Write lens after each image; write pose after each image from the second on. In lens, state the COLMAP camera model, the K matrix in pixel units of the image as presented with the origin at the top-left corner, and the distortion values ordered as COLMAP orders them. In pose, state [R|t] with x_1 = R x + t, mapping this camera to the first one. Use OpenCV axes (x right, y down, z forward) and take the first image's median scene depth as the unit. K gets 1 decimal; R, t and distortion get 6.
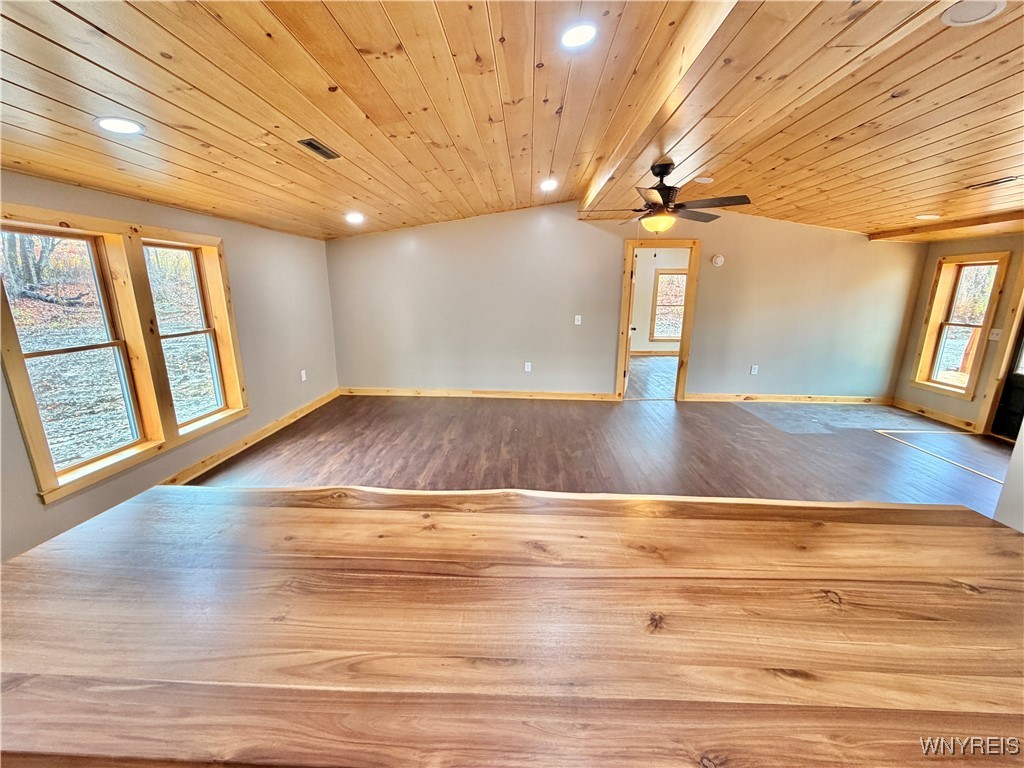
lens RADIAL K [[407.0, 0, 509.7], [0, 407.0, 384.2], [0, 0, 1]] dist [-0.000112, -0.000193]
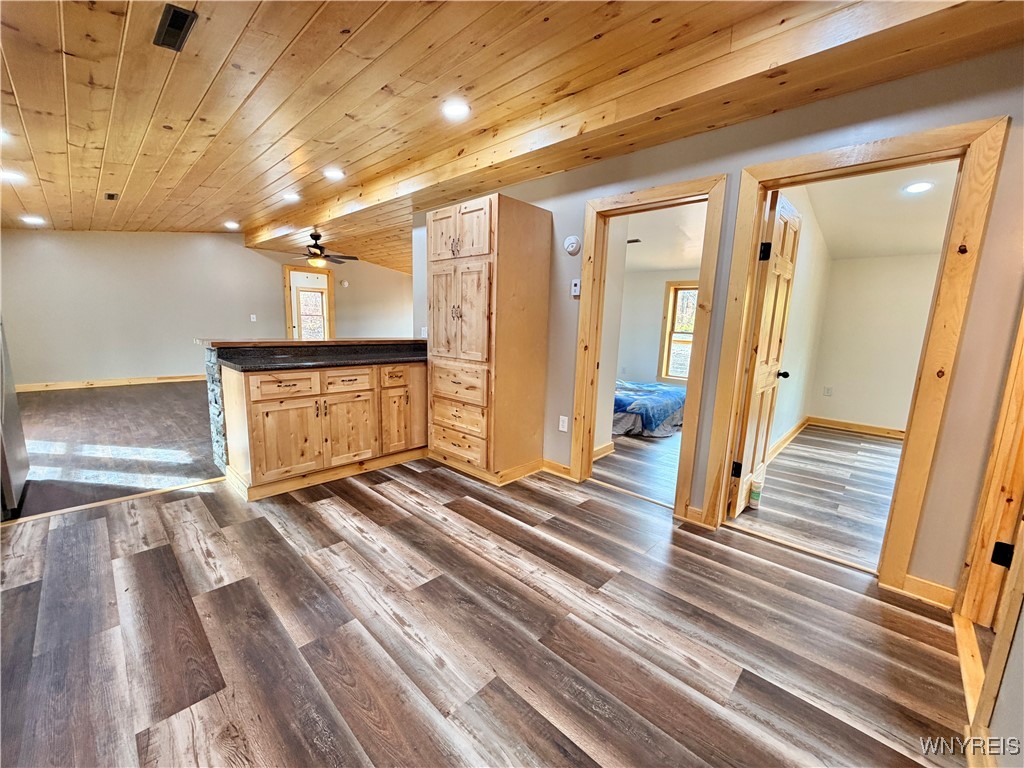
lens RADIAL K [[407.0, 0, 510.5], [0, 407.0, 386.3], [0, 0, 1]] dist [-0.000112, -0.000193]
pose [[0.655862, -0.105395, 0.747487, -0.471684], [0.140926, 0.989892, 0.015922, 0.257165], [-0.741609, 0.094898, 0.664086, -0.810023]]
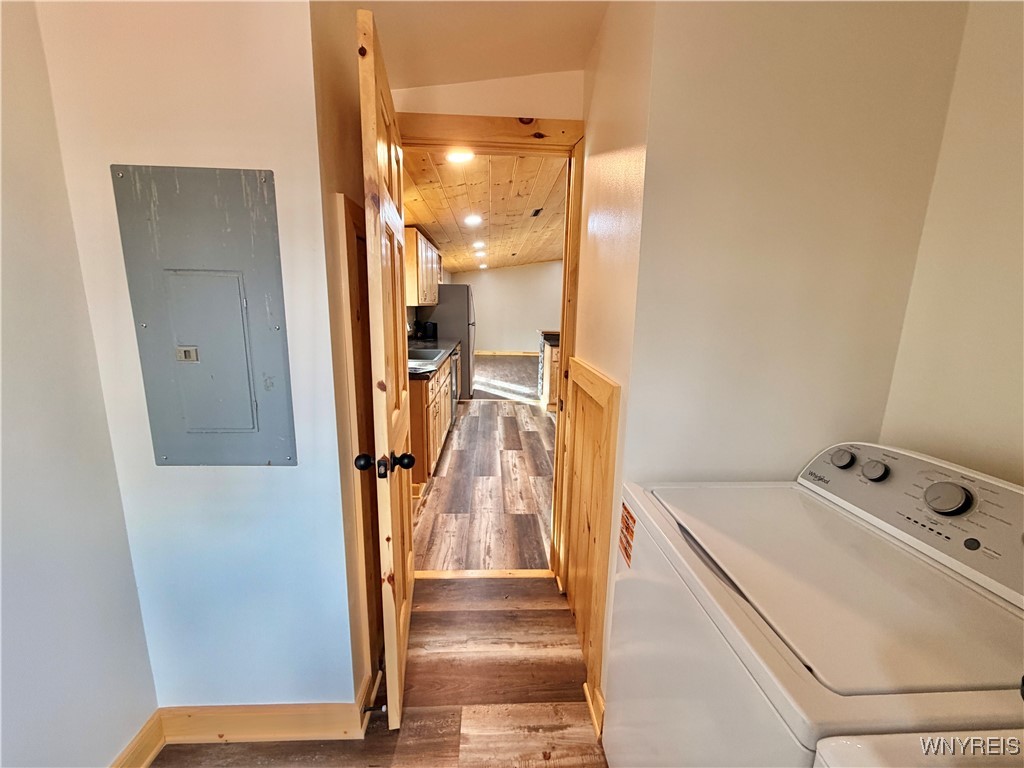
lens RADIAL K [[407.0, 0, 510.0], [0, 407.0, 380.2], [0, 0, 1]] dist [-0.000112, -0.000193]
pose [[0.995423, -0.003893, 0.095492, -0.529083], [0.007808, 0.999142, -0.040664, 0.356001], [-0.095252, 0.041223, 0.994599, -1.418629]]
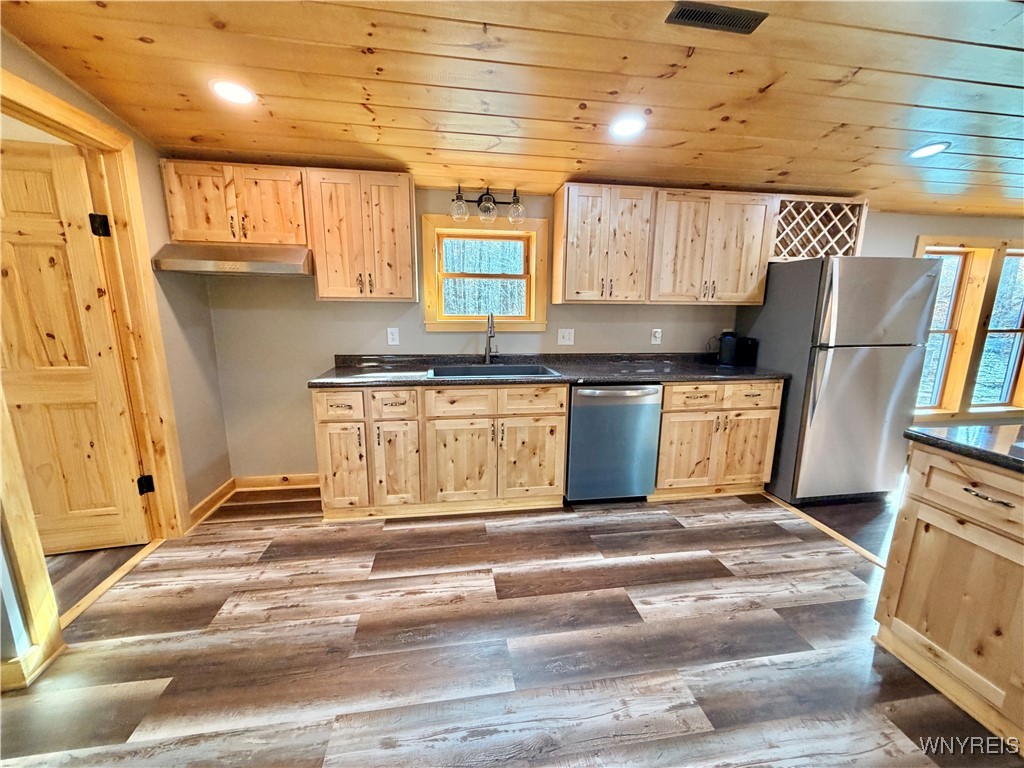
lens RADIAL K [[407.0, 0, 510.9], [0, 407.0, 385.6], [0, 0, 1]] dist [-0.000112, -0.000193]
pose [[0.199940, 0.187877, -0.961627, 0.050683], [-0.228166, 0.963390, 0.140781, 0.162140], [0.952872, 0.191263, 0.235487, -0.503751]]
